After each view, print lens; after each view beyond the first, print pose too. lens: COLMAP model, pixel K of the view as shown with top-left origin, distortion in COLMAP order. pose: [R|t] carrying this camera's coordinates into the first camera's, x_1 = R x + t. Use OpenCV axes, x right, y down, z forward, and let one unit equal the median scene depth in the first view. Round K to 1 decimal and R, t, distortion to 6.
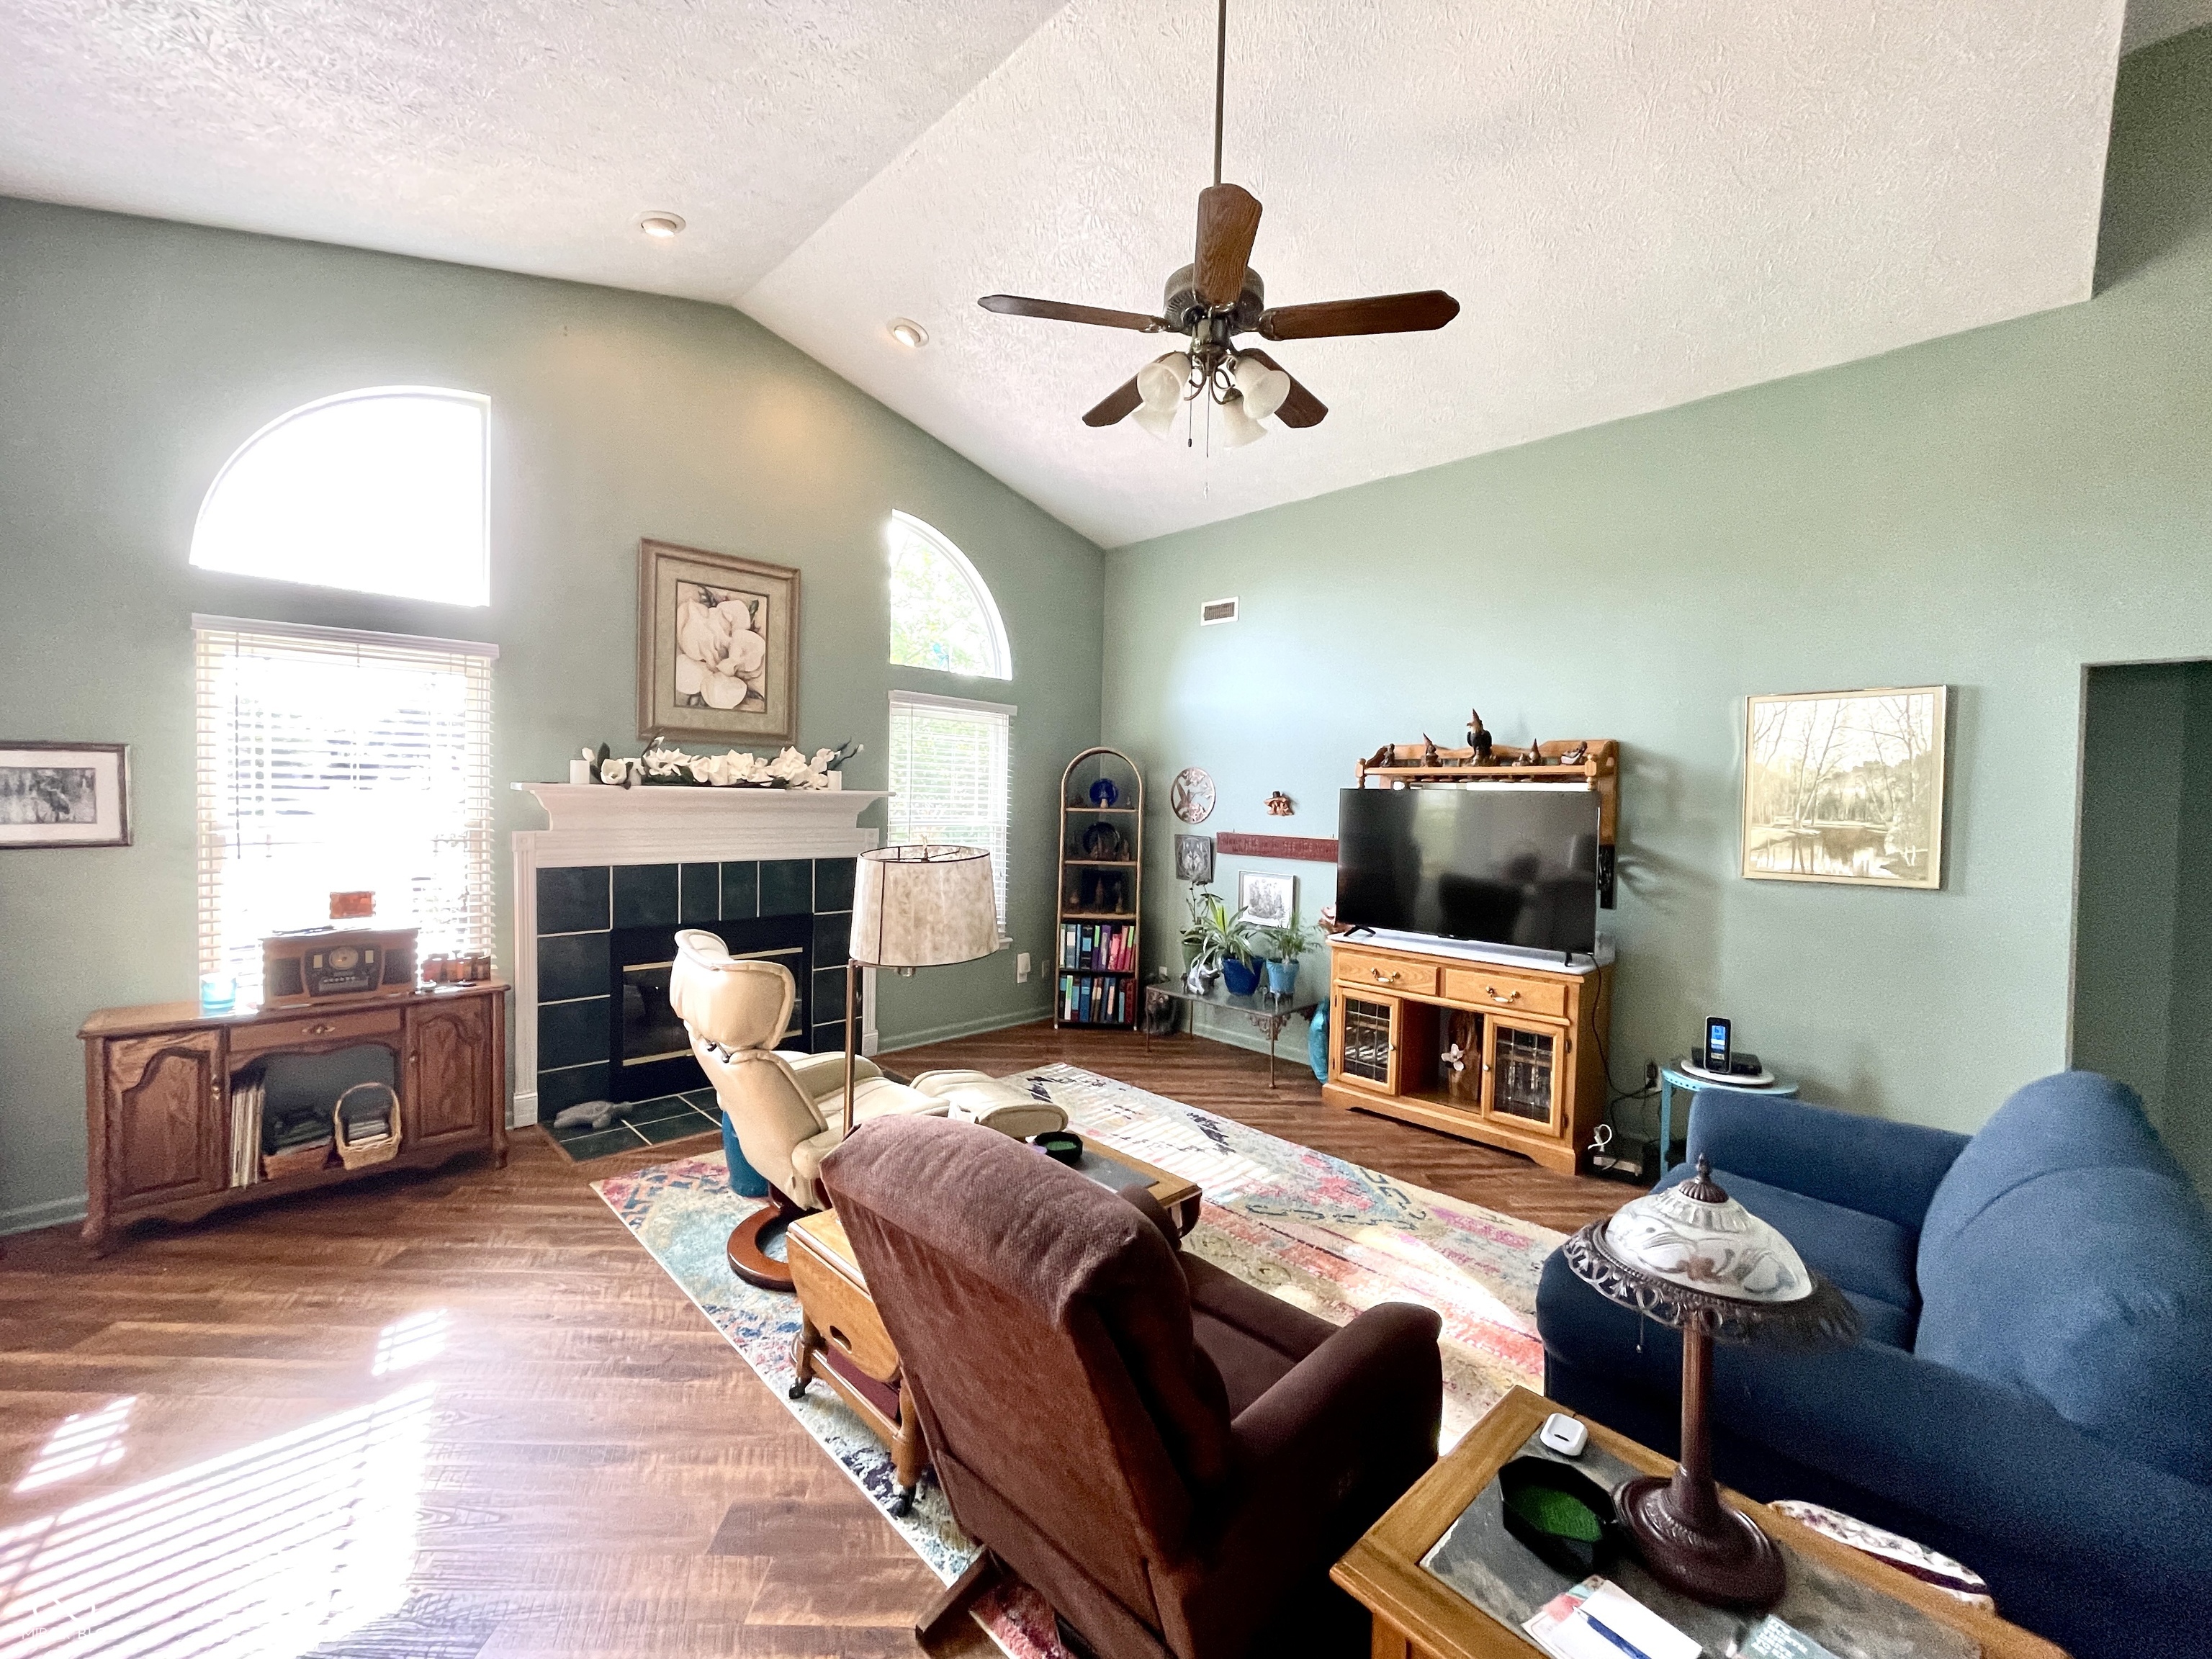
lens RADIAL K [[887.2, 0, 1103.6], [0, 887.2, 828.5], [0, 0, 1]] dist [0.001600, -0.000865]
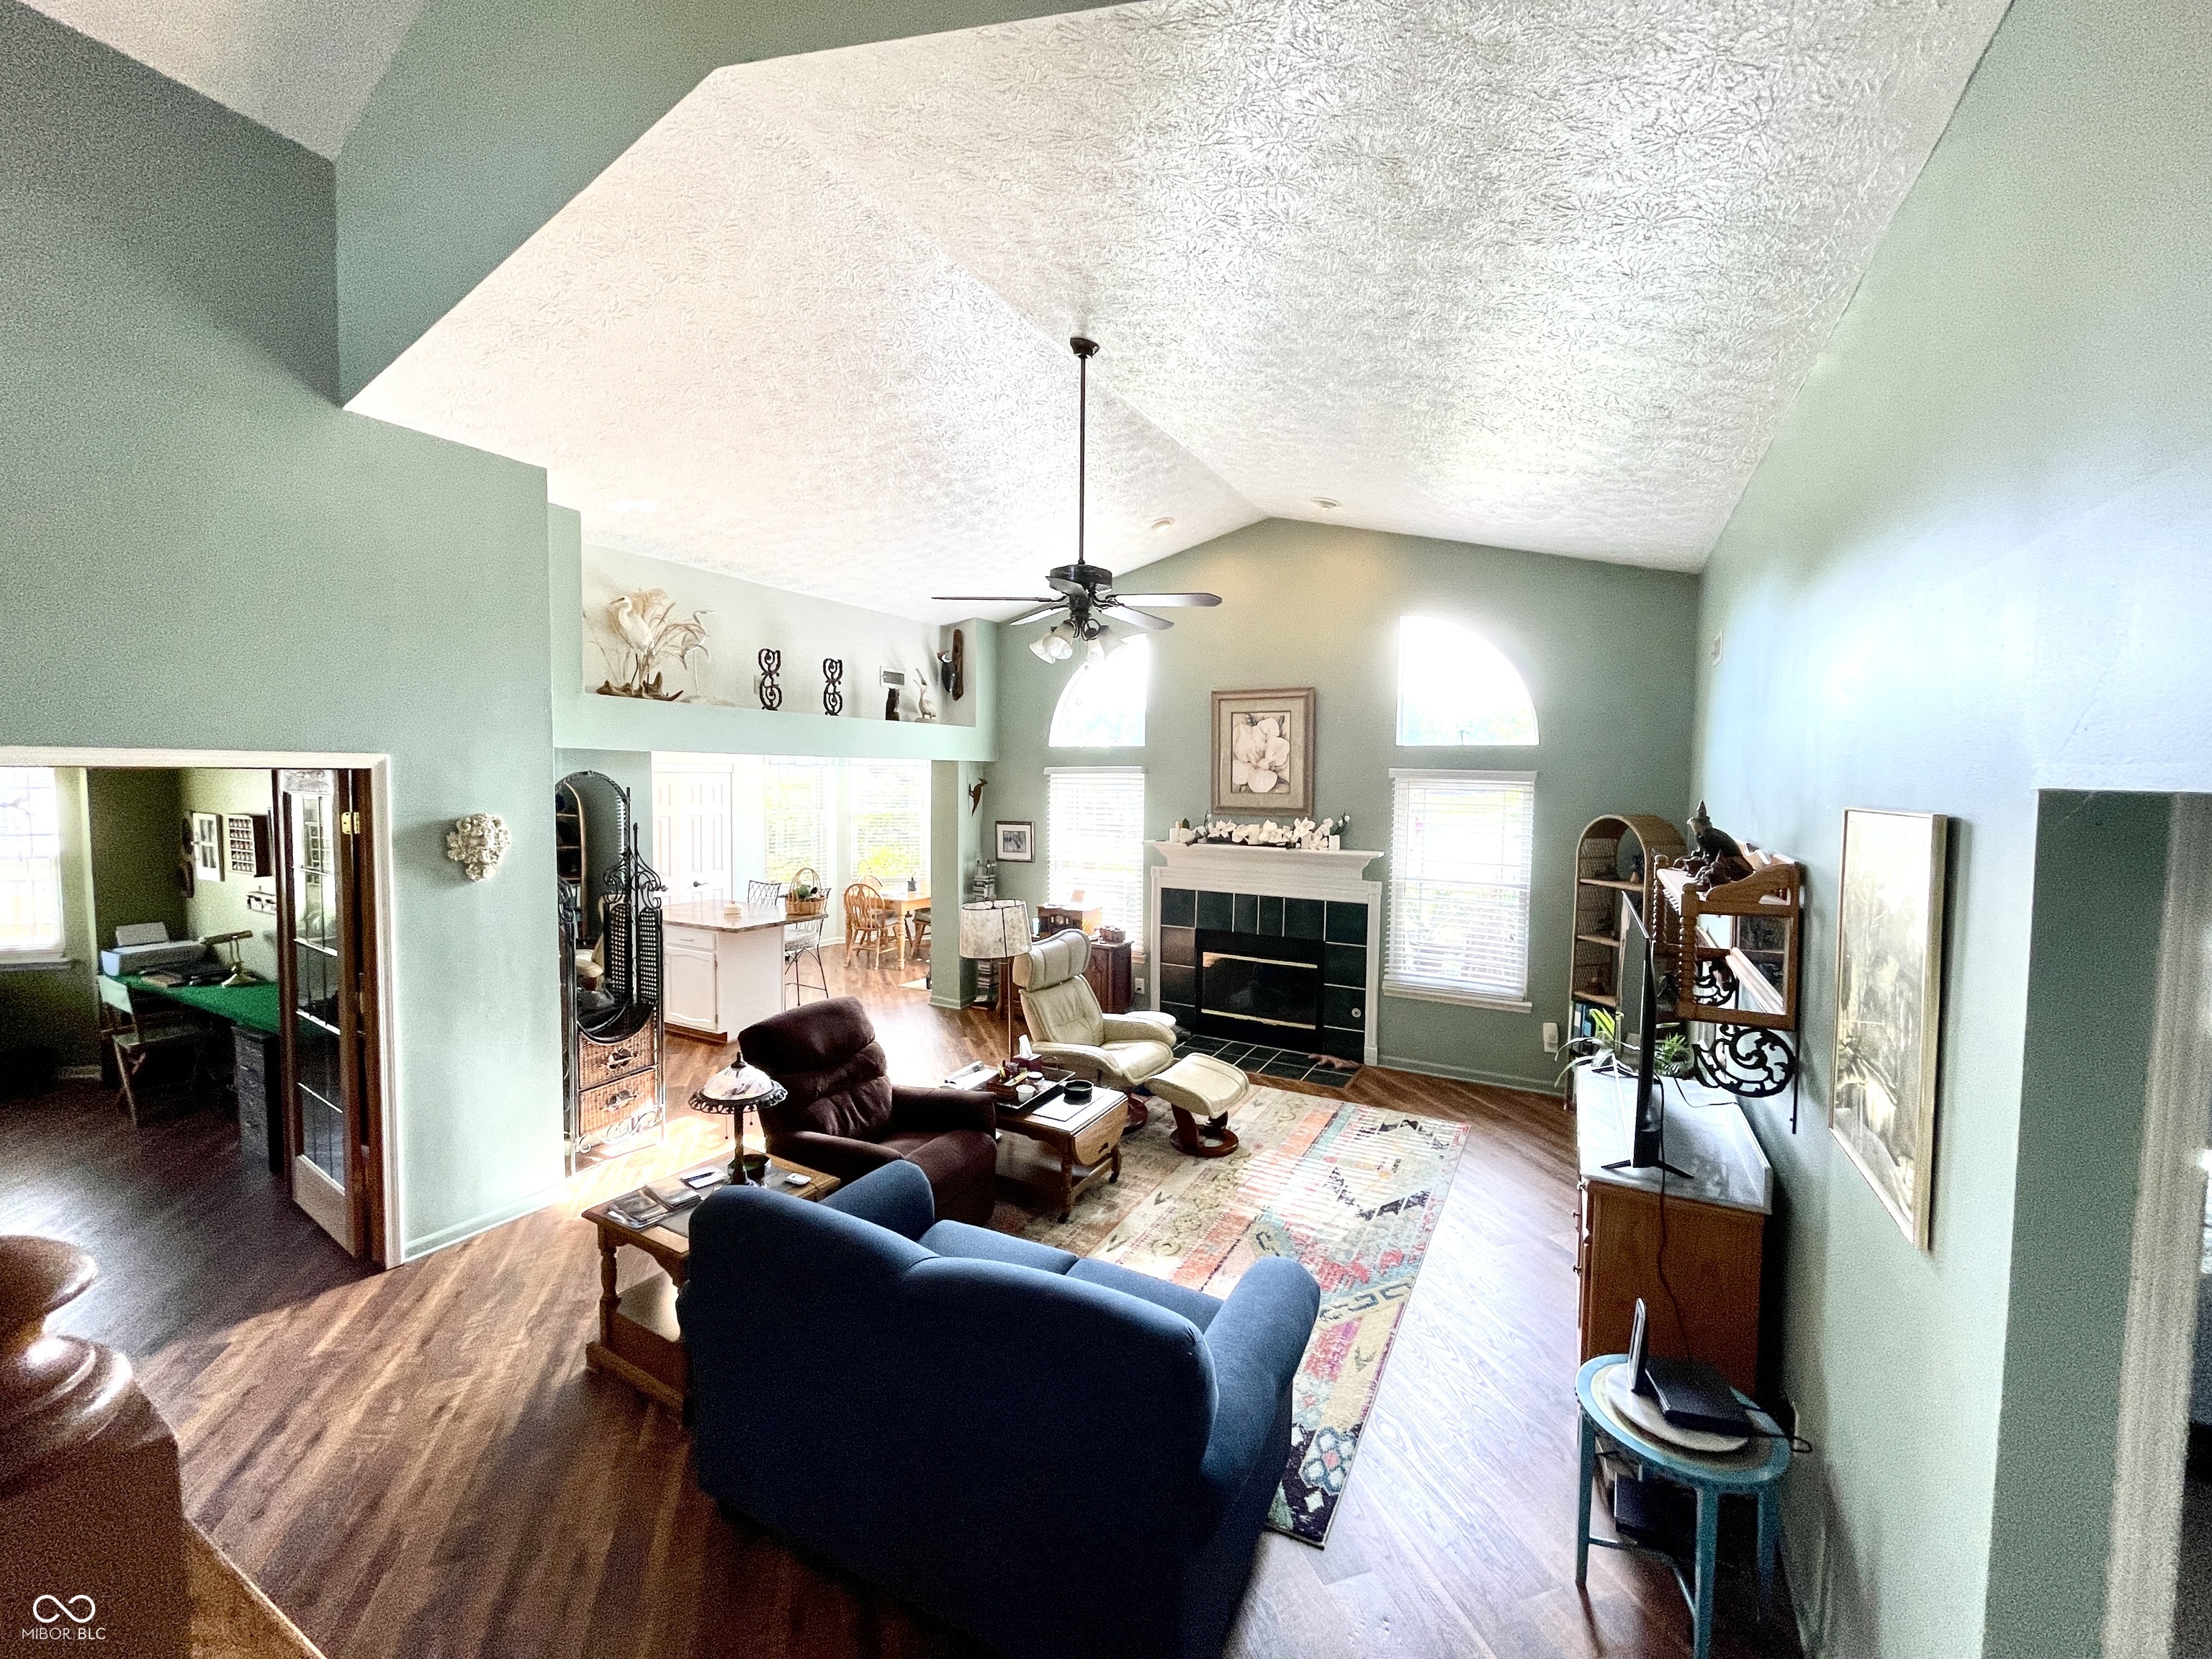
lens RADIAL K [[887.2, 0, 1109.0], [0, 887.2, 827.8], [0, 0, 1]] dist [0.001600, -0.000865]
pose [[0.299226, 0.040827, -0.953308, 0.907308], [-0.040595, 0.998724, 0.030030, -0.109693], [0.953318, 0.029714, 0.300502, 0.314054]]
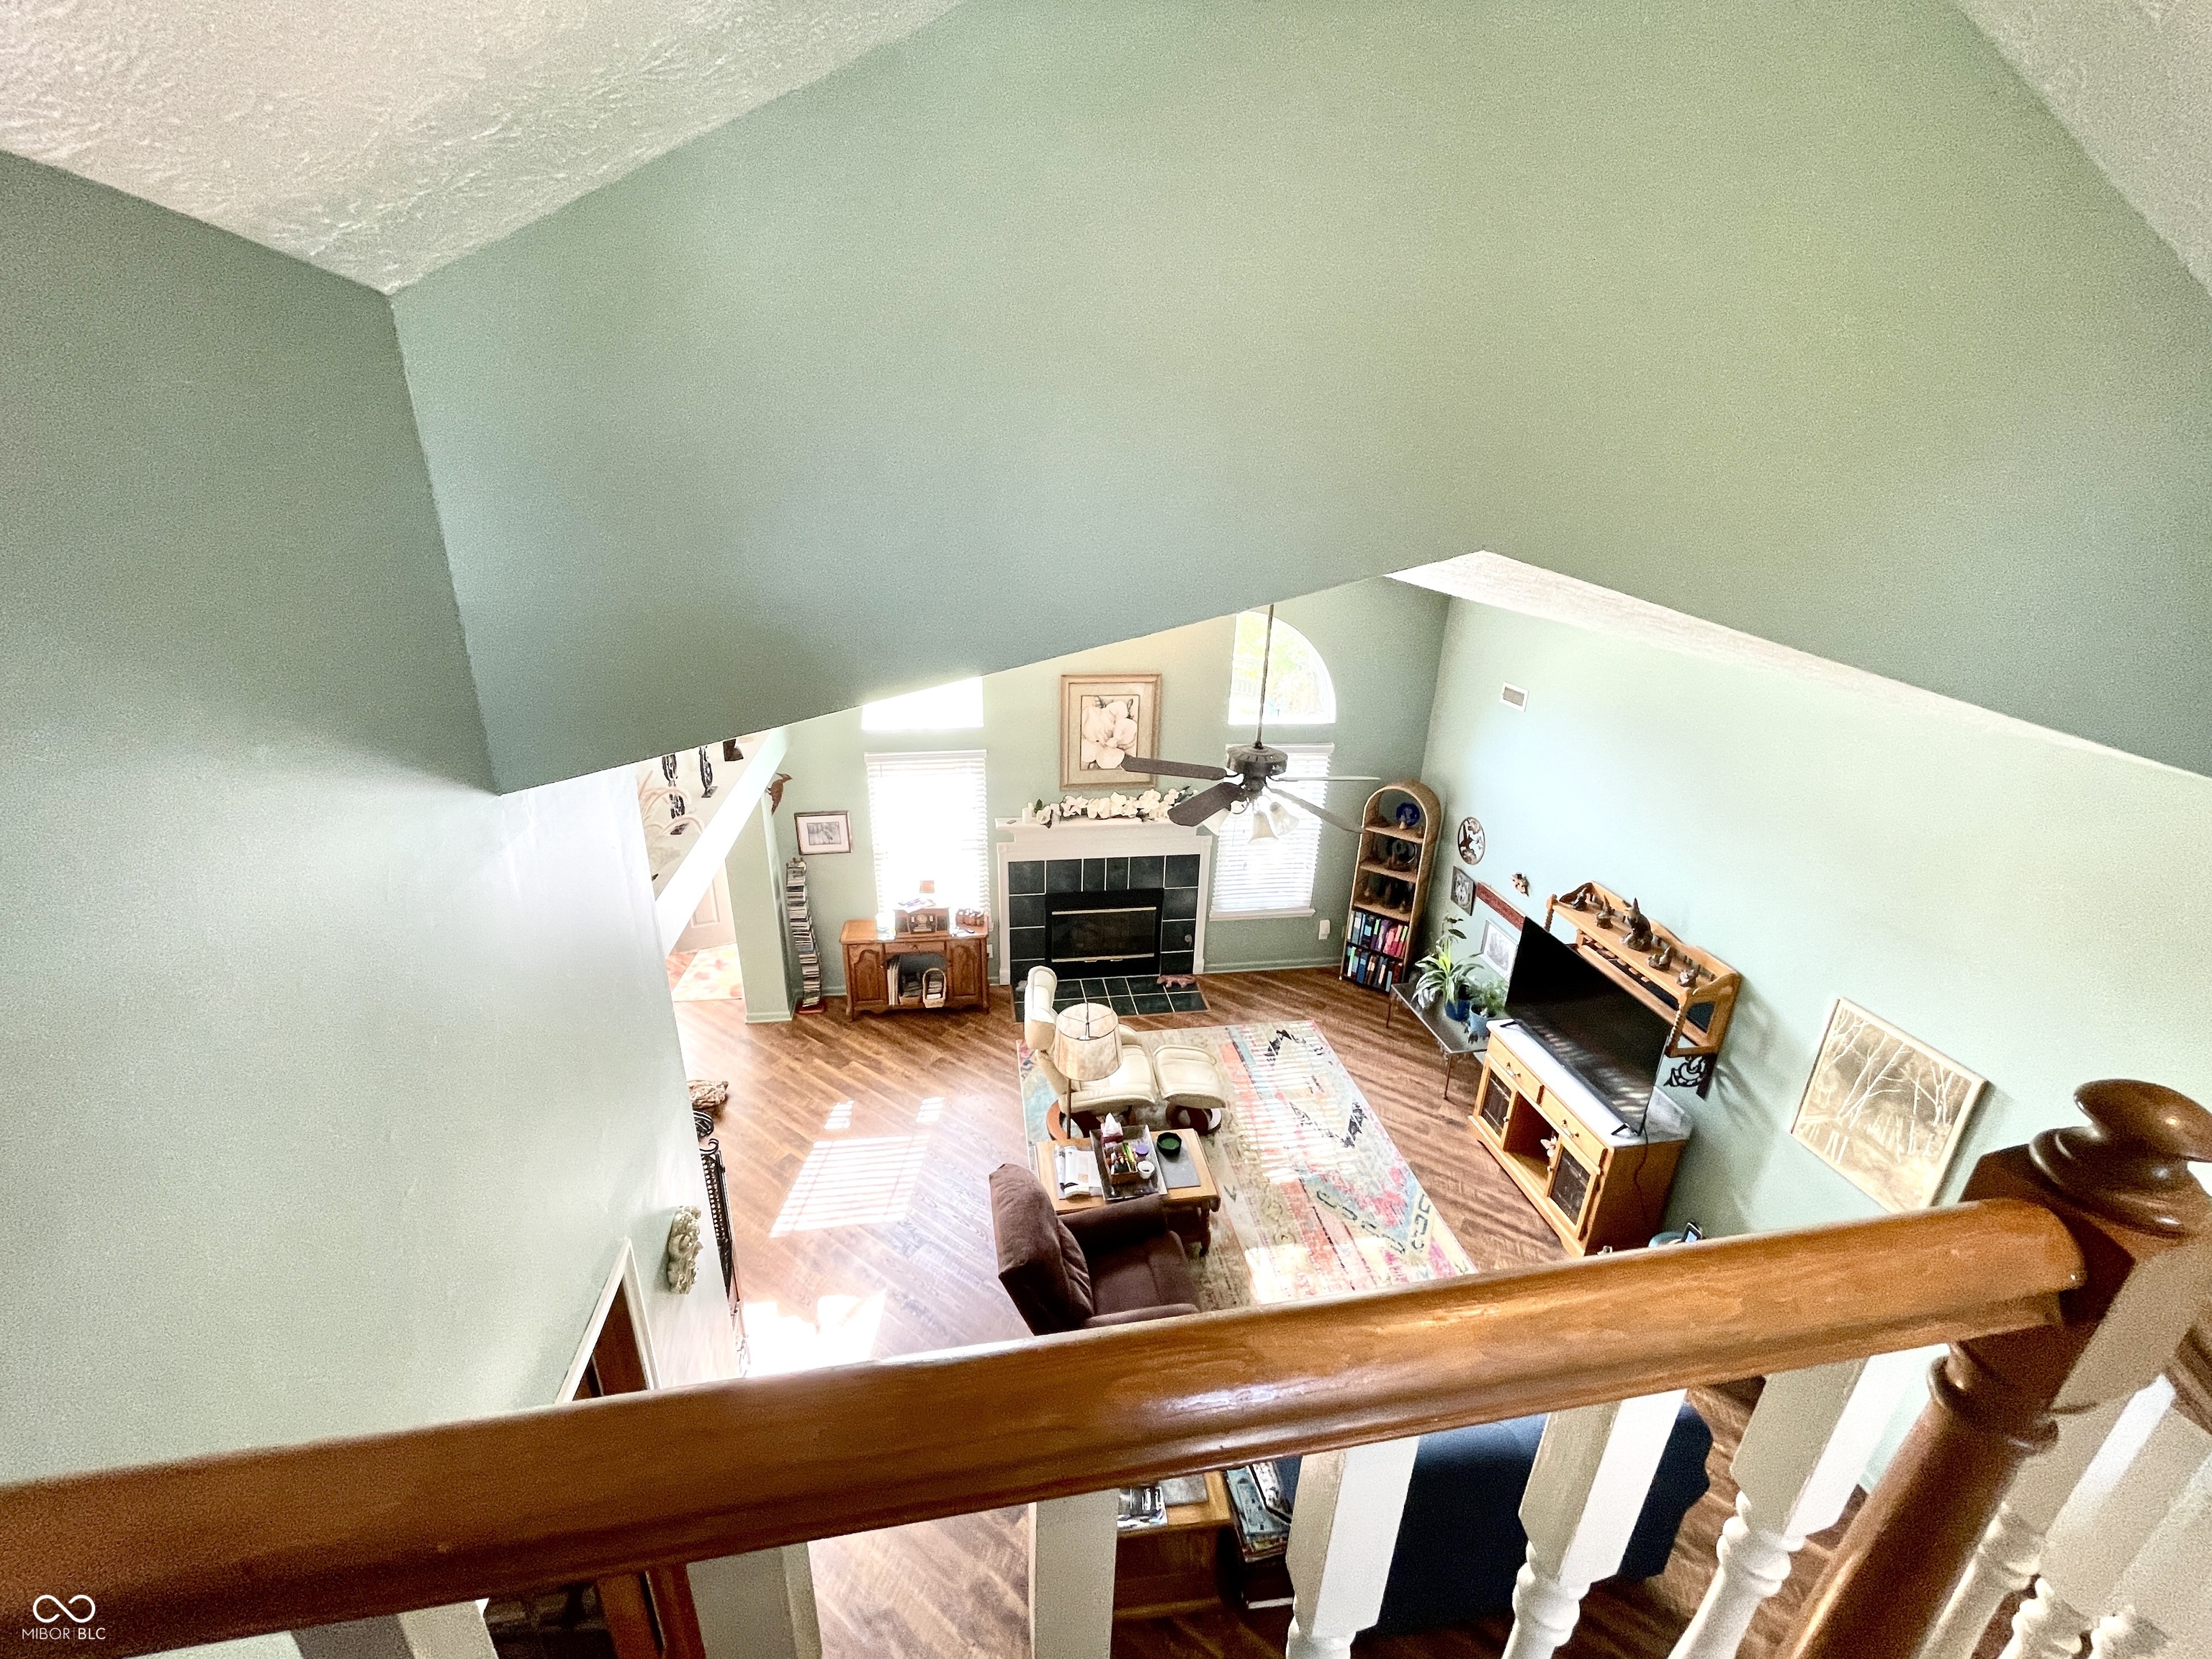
lens RADIAL K [[887.2, 0, 1106.7], [0, 887.2, 826.7], [0, 0, 1]] dist [0.001600, -0.000865]
pose [[0.816918, 0.208686, -0.537675, 0.433710], [-0.030576, 0.946604, 0.320947, -0.541278], [0.575942, -0.245748, 0.779679, -0.253534]]
